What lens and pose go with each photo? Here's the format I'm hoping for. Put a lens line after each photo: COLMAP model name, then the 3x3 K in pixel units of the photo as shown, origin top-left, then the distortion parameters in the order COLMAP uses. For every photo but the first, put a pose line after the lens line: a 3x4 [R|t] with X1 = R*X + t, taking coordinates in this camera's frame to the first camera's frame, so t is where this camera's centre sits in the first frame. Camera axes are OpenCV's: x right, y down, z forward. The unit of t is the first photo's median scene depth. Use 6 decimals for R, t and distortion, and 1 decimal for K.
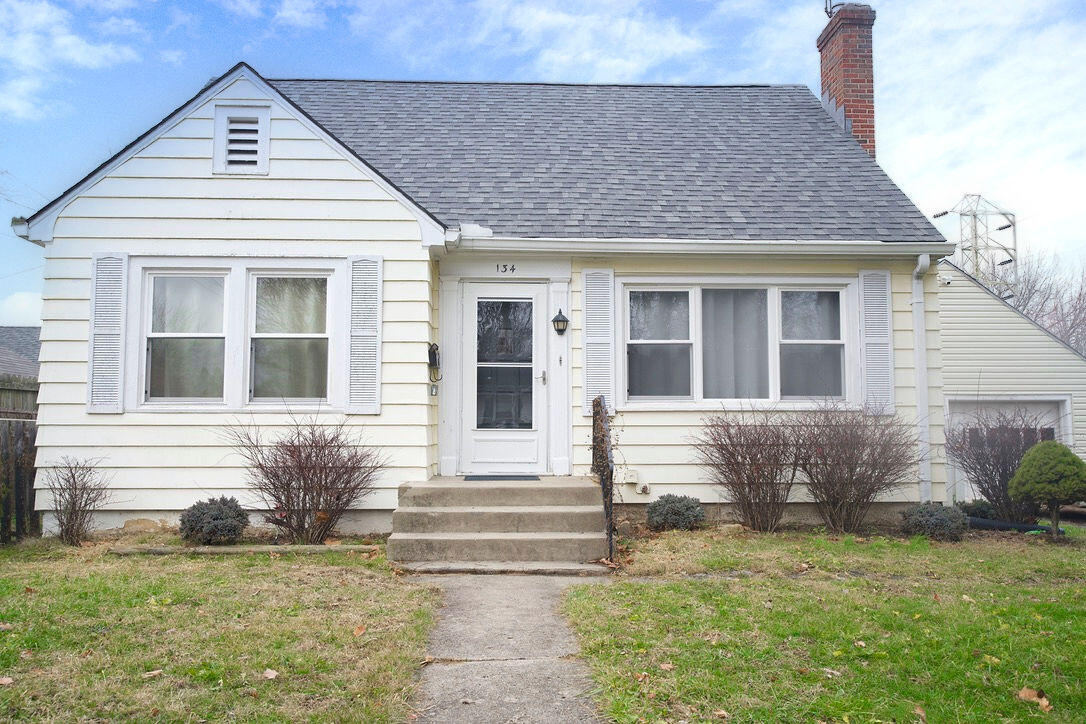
lens RADIAL K [[838.3, 0, 543.0], [0, 838.3, 362.0], [0, 0, 1]] dist [0.006023, 0.000955]
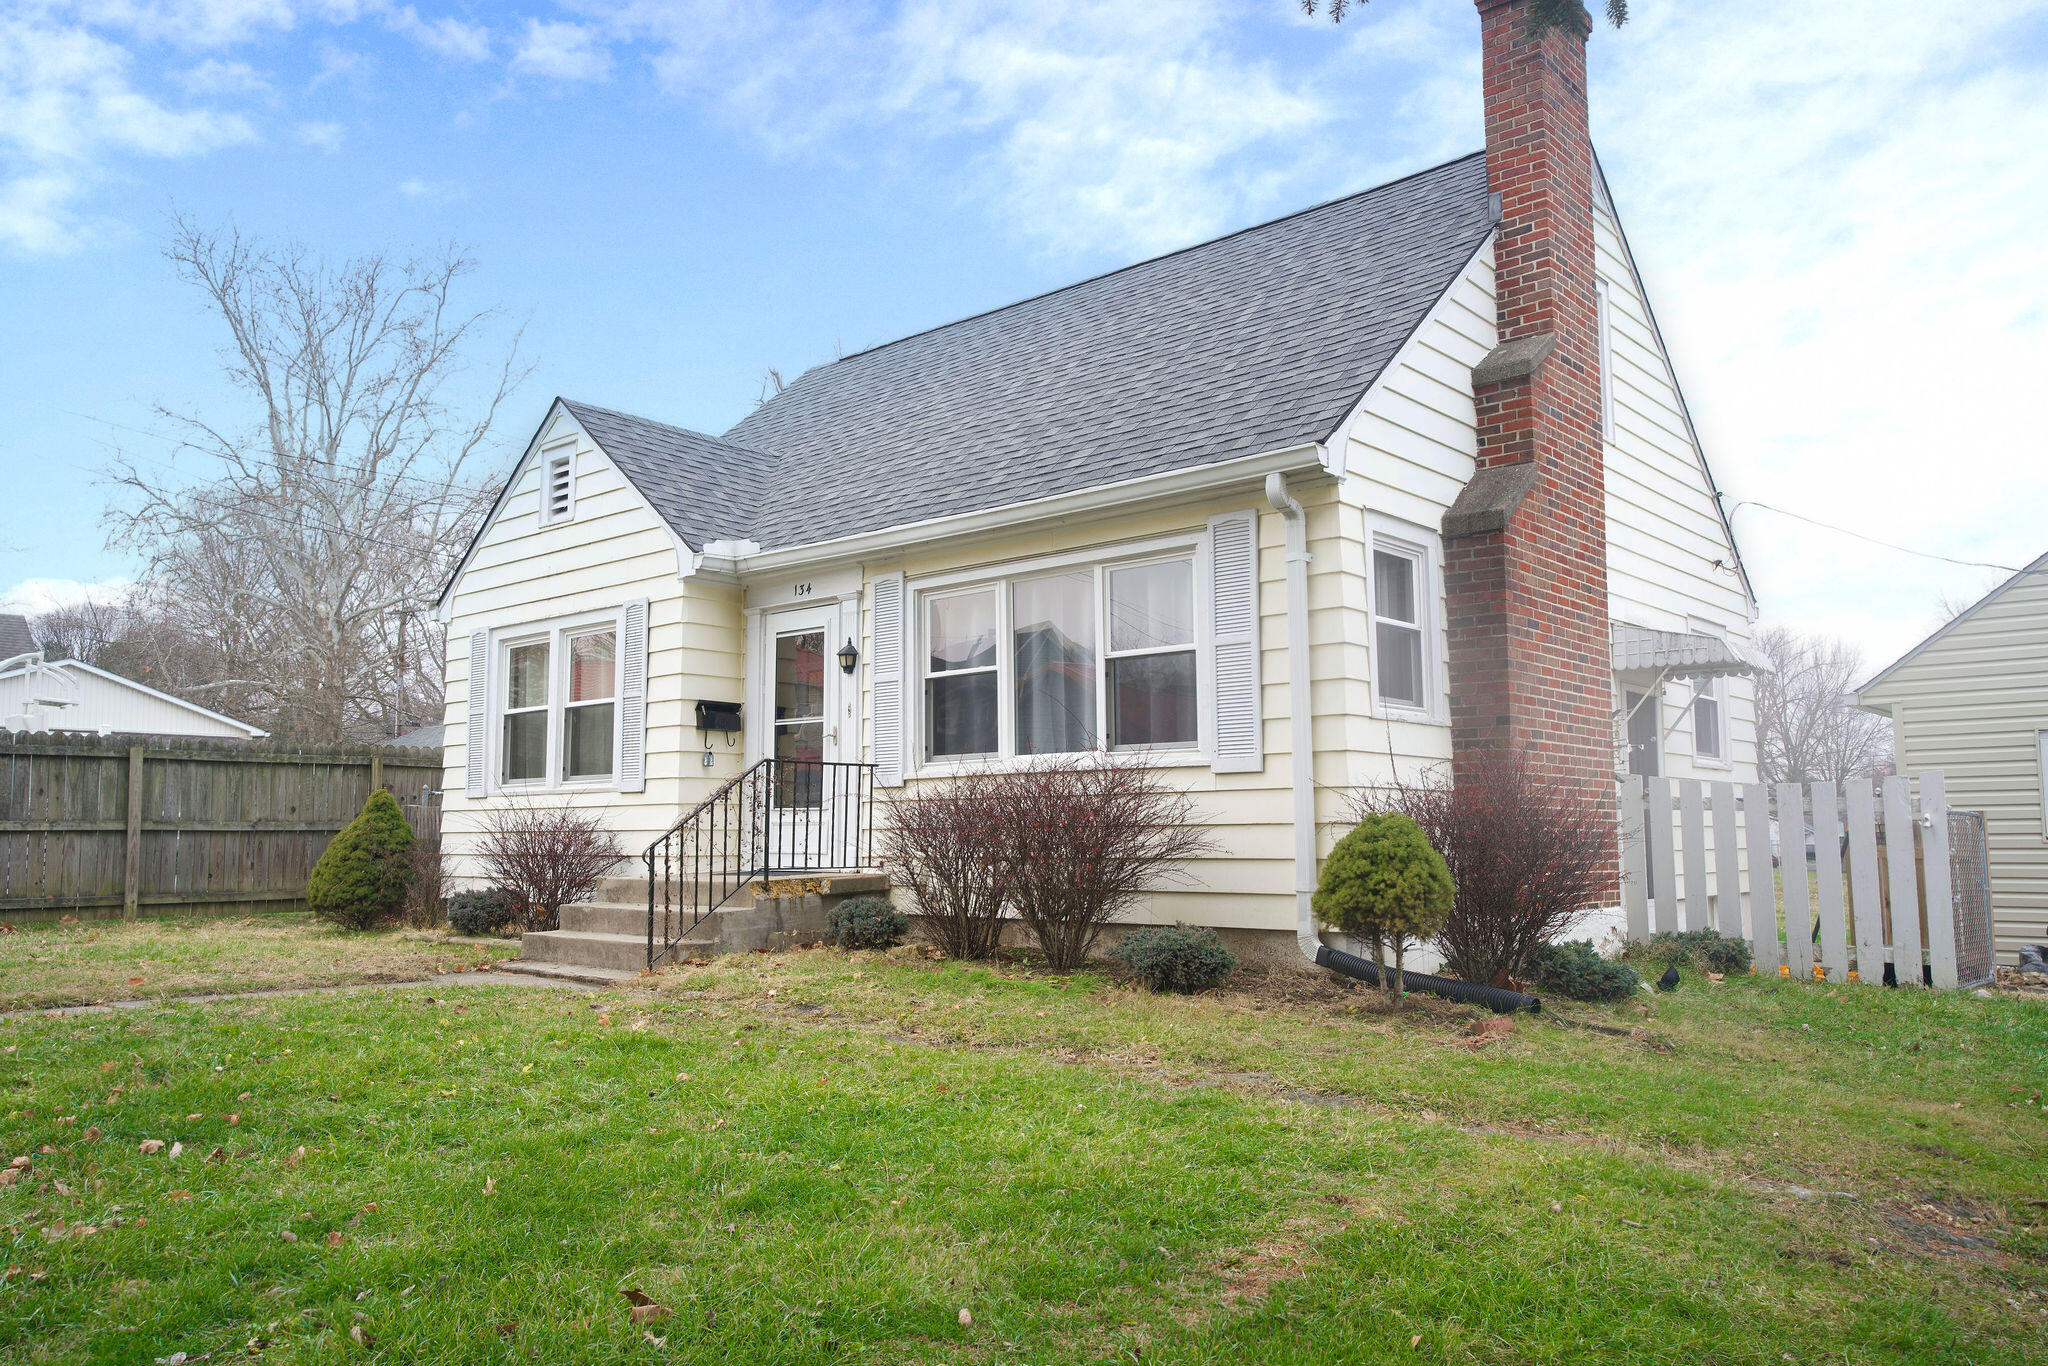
lens RADIAL K [[1485.4, 0, 1024.0], [0, 1485.4, 683.0], [0, 0, 1]] dist [-0.001982, -0.000275]
pose [[0.721389, -0.073591, -0.688609, 1.026664], [0.062415, 0.997200, -0.041183, 0.037369], [0.689712, -0.013271, 0.723962, 0.197003]]
